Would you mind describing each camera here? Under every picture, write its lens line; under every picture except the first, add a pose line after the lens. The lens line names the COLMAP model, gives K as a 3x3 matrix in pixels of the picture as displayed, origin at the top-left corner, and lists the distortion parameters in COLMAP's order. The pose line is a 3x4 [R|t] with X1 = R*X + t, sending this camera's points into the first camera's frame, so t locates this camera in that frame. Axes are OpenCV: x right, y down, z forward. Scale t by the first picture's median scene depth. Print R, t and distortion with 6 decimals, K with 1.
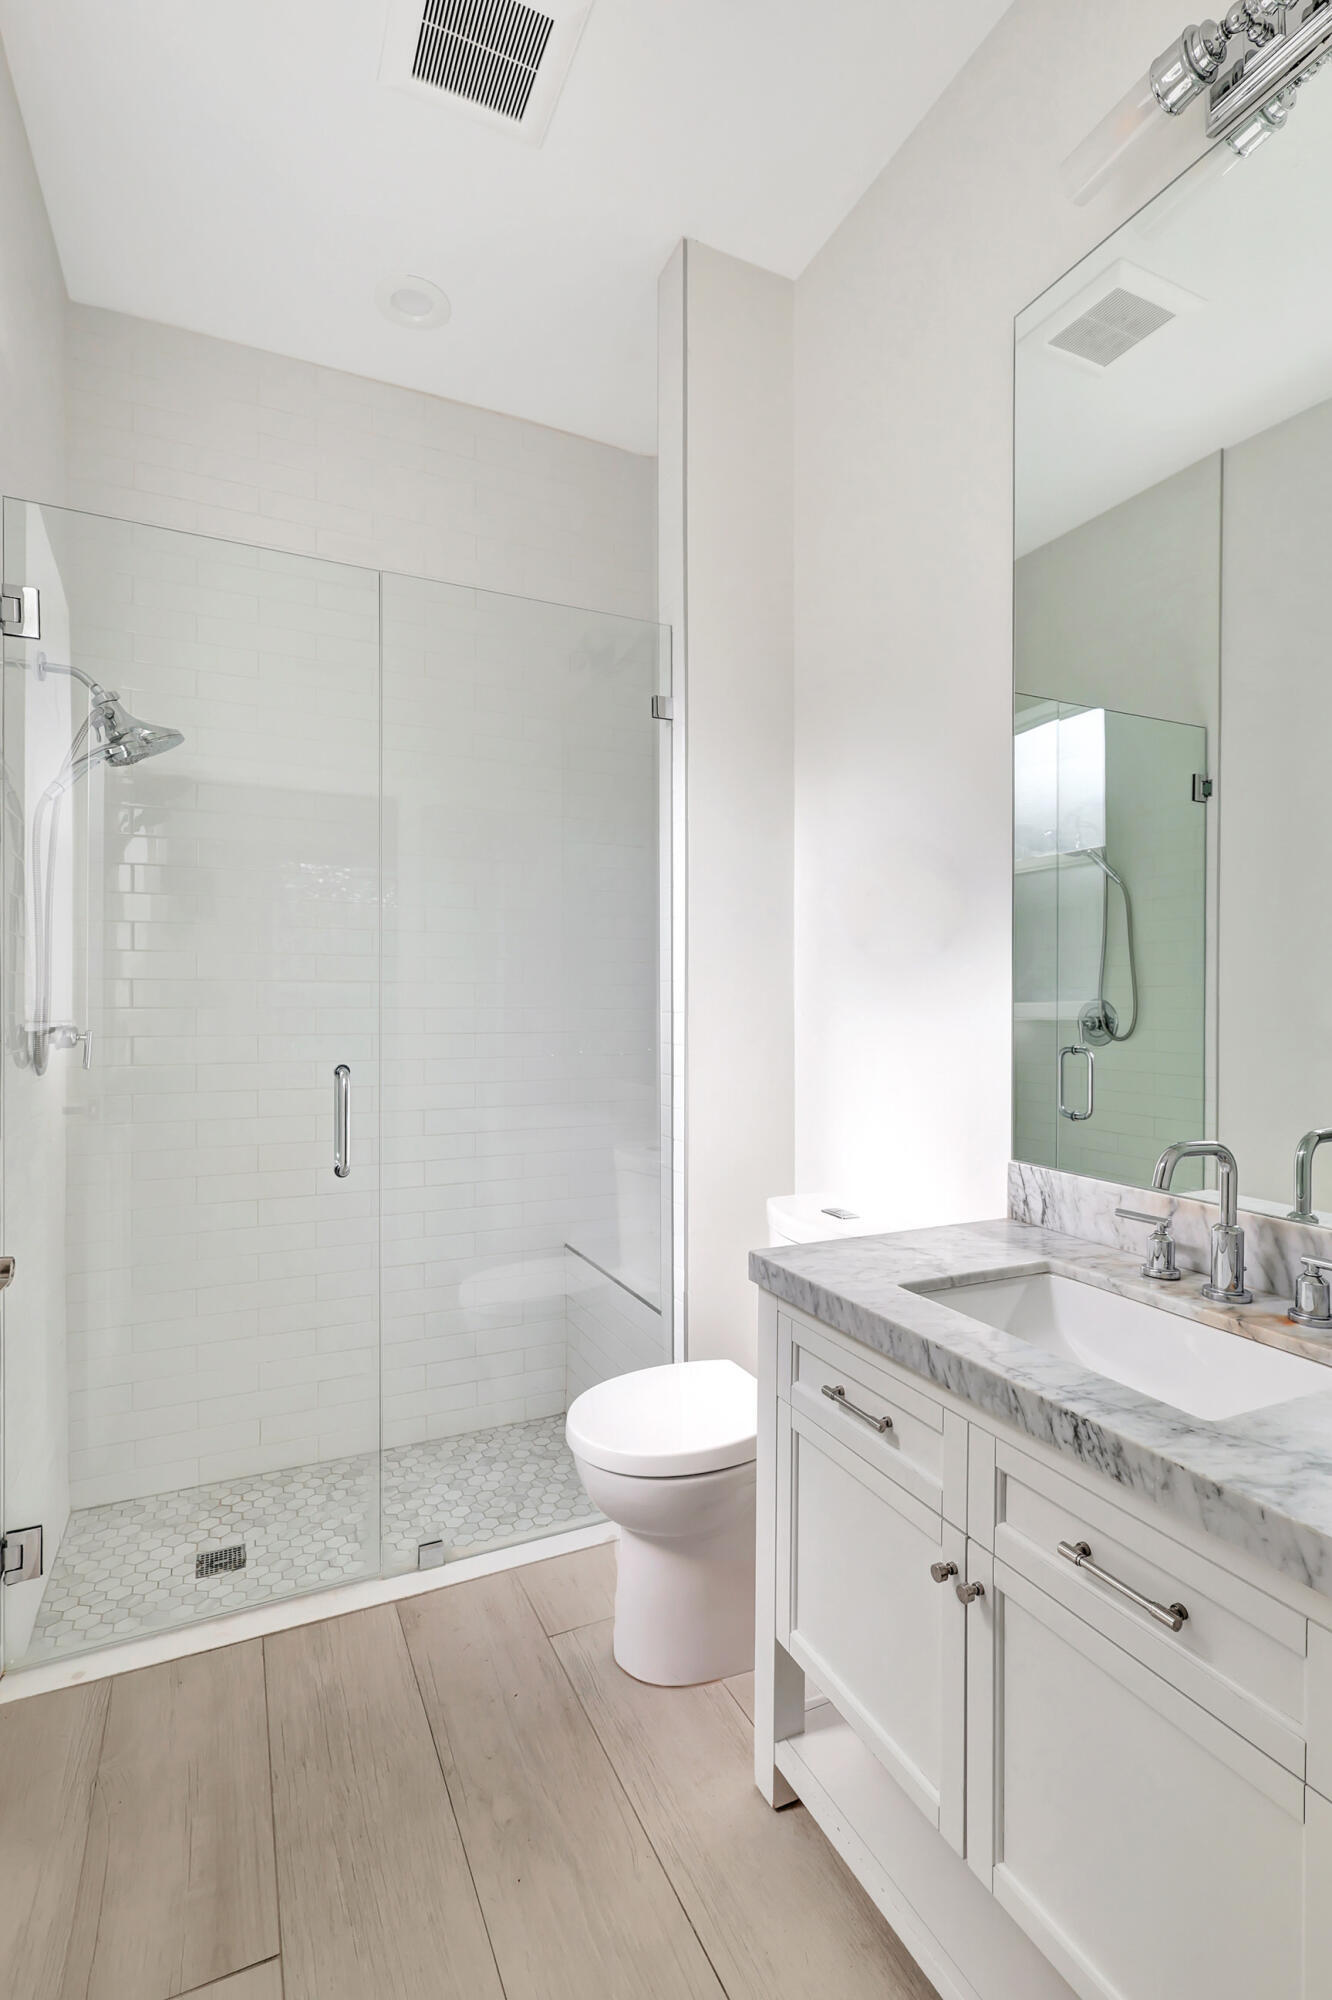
lens RADIAL K [[925.2, 0, 661.1], [0, 925.2, 998.9], [0, 0, 1]] dist [-0.003445, 0.004030]
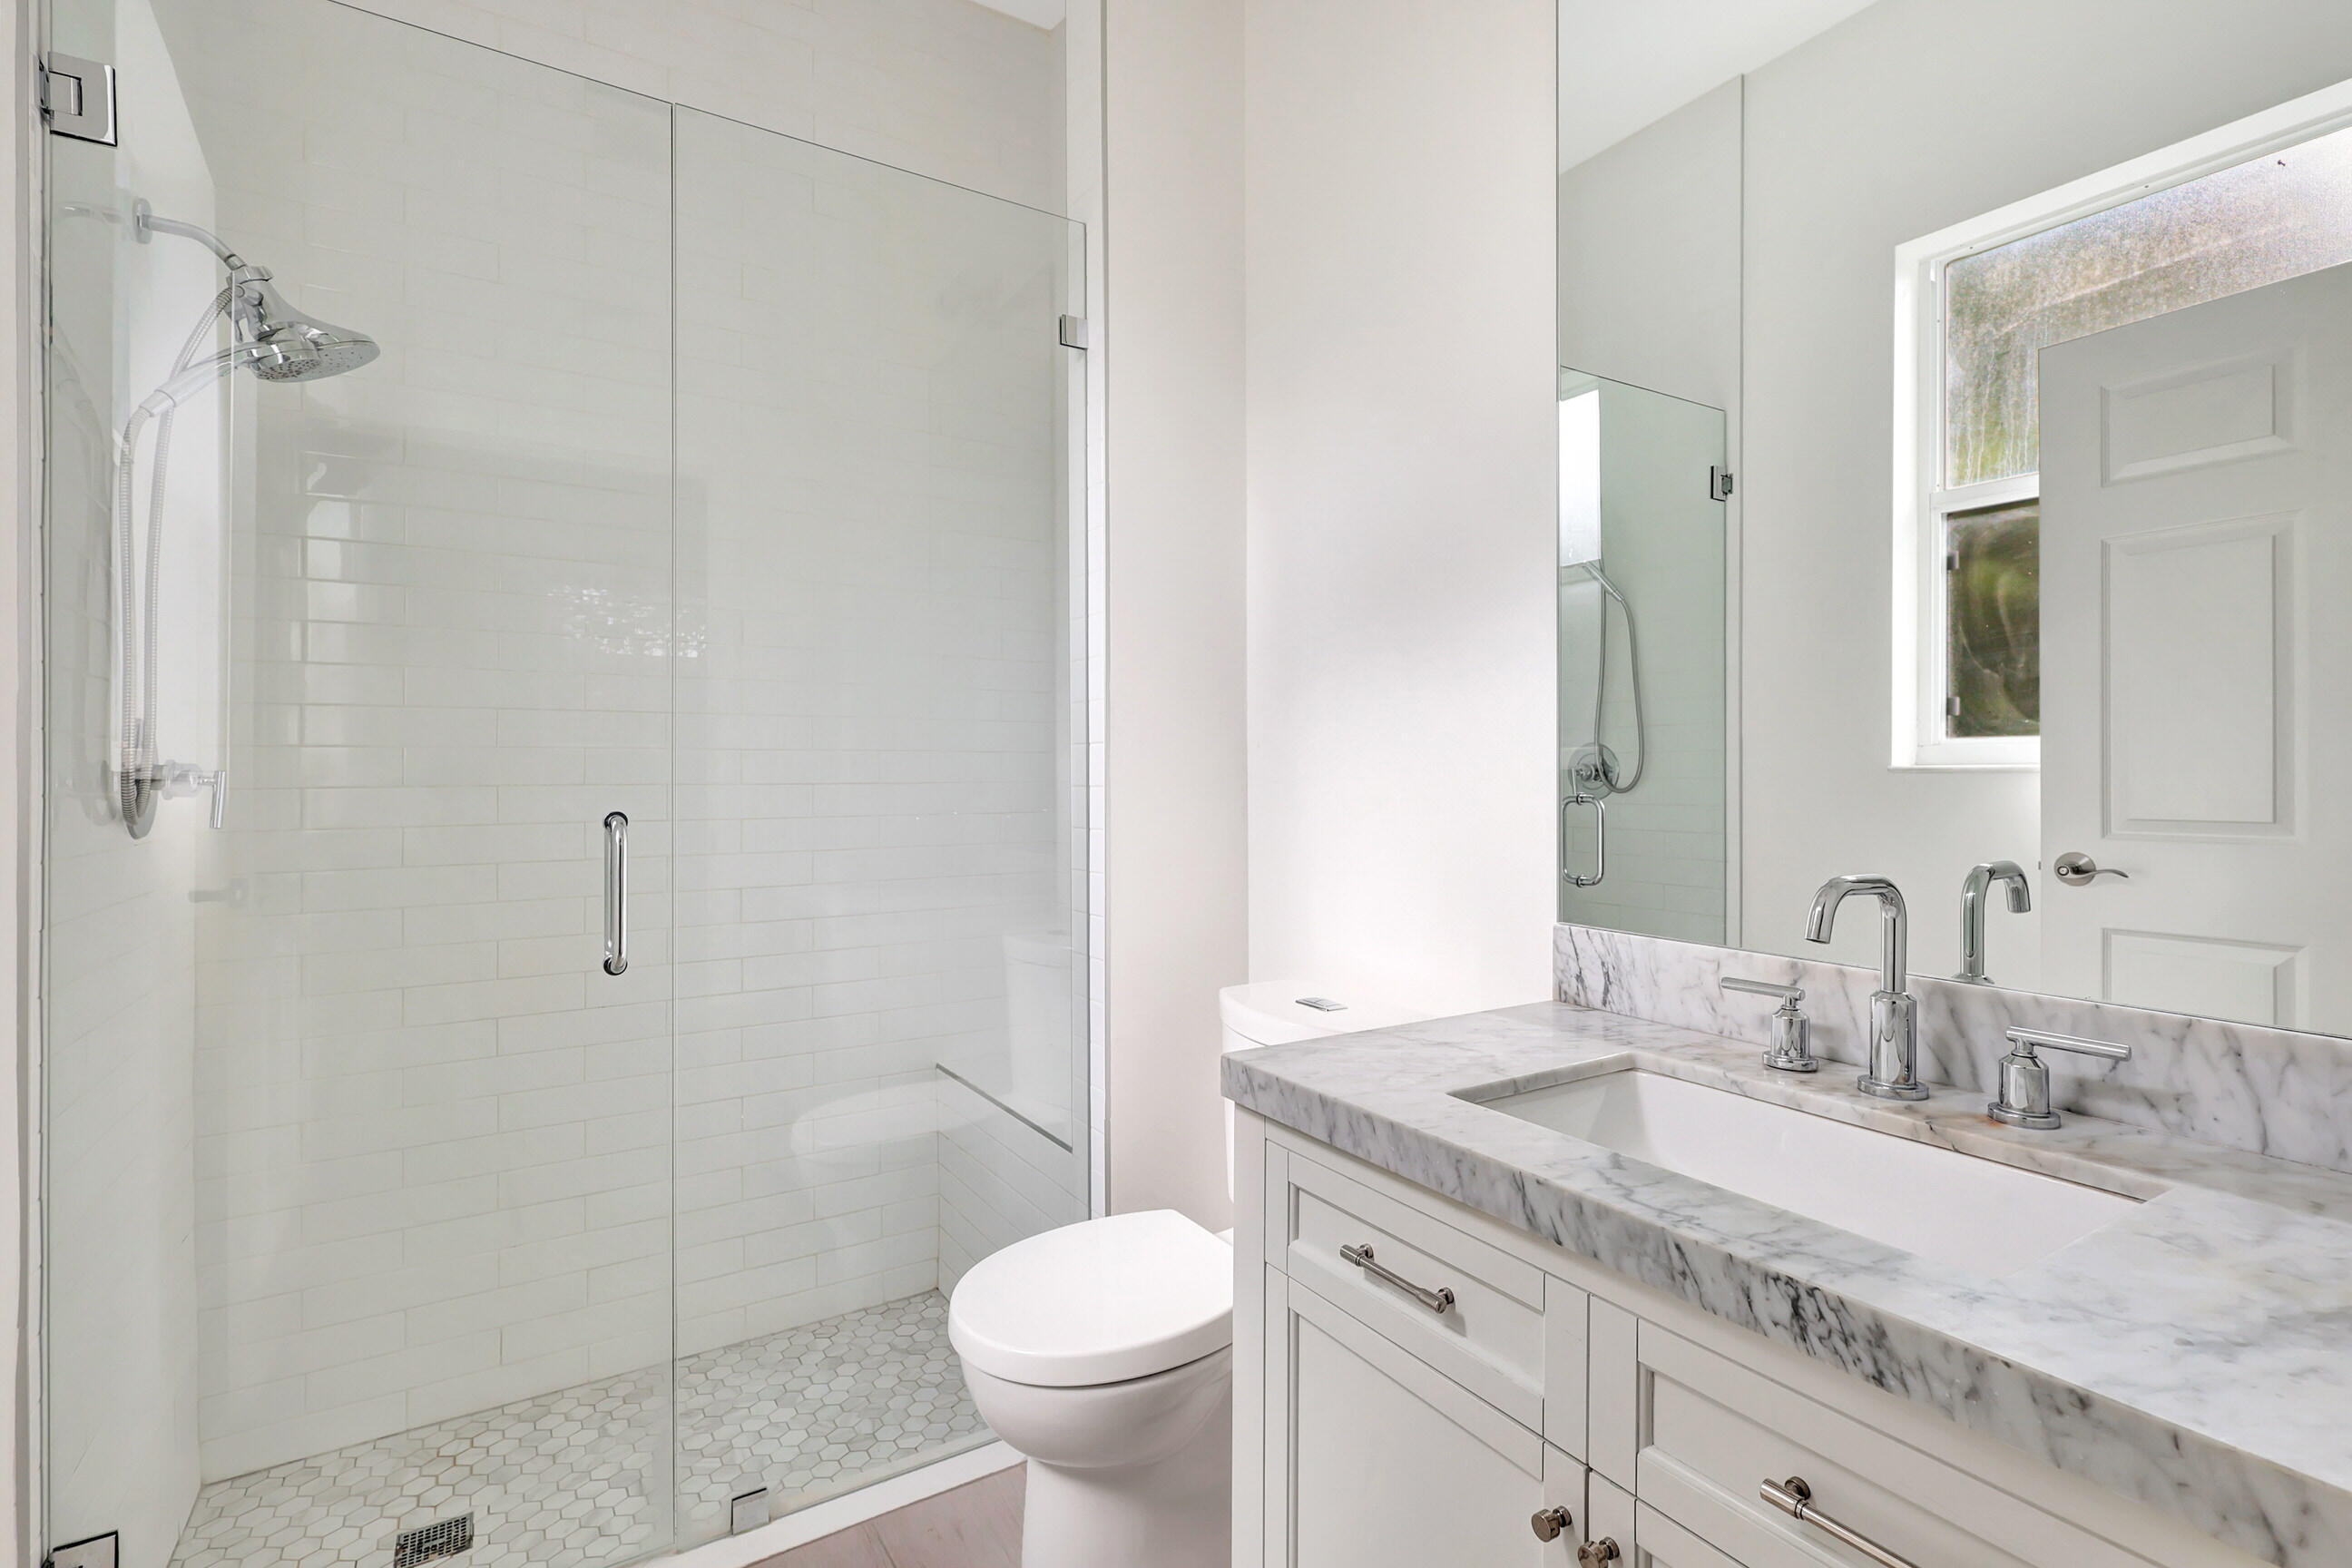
lens RADIAL K [[1088.0, 0, 1170.3], [0, 1088.0, 765.2], [0, 0, 1]] dist [-0.003445, 0.004030]
pose [[0.992746, -0.003807, 0.120168, -0.029600], [0.005135, 0.999929, -0.010743, 0.045478], [-0.120119, 0.011282, 0.992695, 0.136974]]
